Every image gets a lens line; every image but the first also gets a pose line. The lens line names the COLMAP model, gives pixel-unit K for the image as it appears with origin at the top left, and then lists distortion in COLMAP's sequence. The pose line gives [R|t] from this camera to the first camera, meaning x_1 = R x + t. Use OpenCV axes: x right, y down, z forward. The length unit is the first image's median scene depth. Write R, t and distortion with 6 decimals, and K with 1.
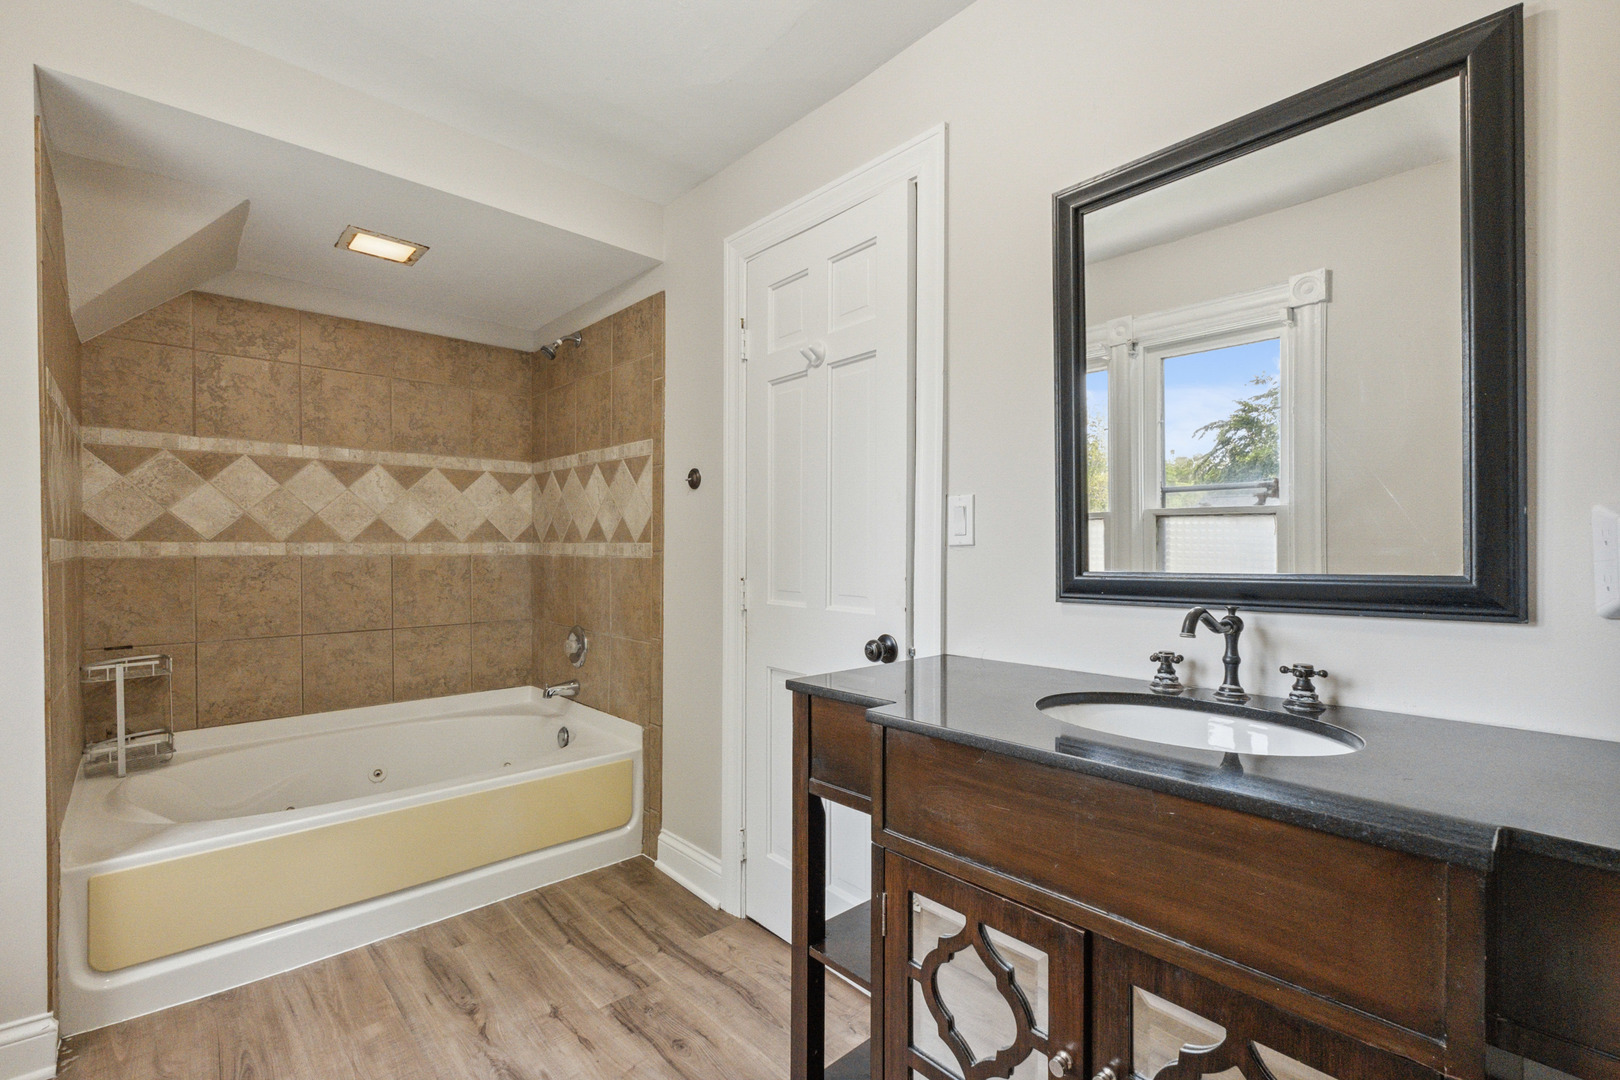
lens RADIAL K [[703.3, 0, 809.7], [0, 703.3, 549.1], [0, 0, 1]] dist [0.001357, 0.001615]
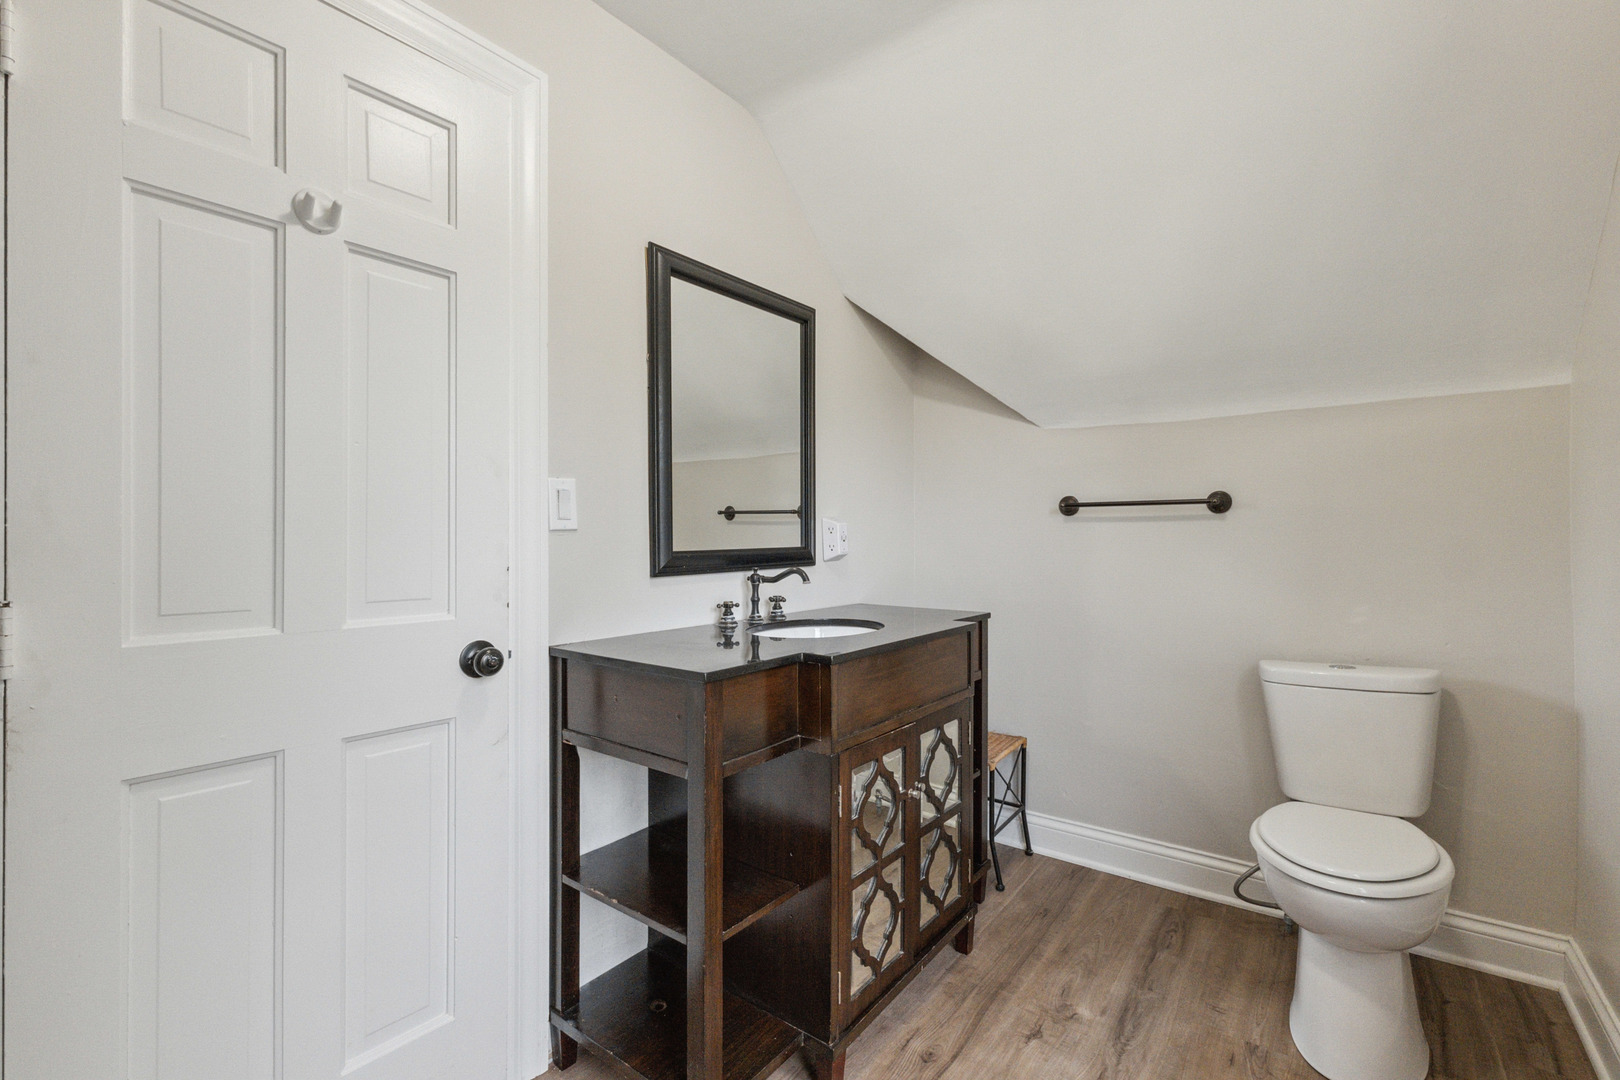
lens RADIAL K [[703.3, 0, 810.3], [0, 703.3, 535.3], [0, 0, 1]] dist [0.001357, 0.001615]
pose [[-0.152377, 0.008919, 0.988282, -1.045583], [0.005534, 0.999951, -0.008171, 0.015451], [-0.988307, 0.004224, -0.152419, 1.075552]]
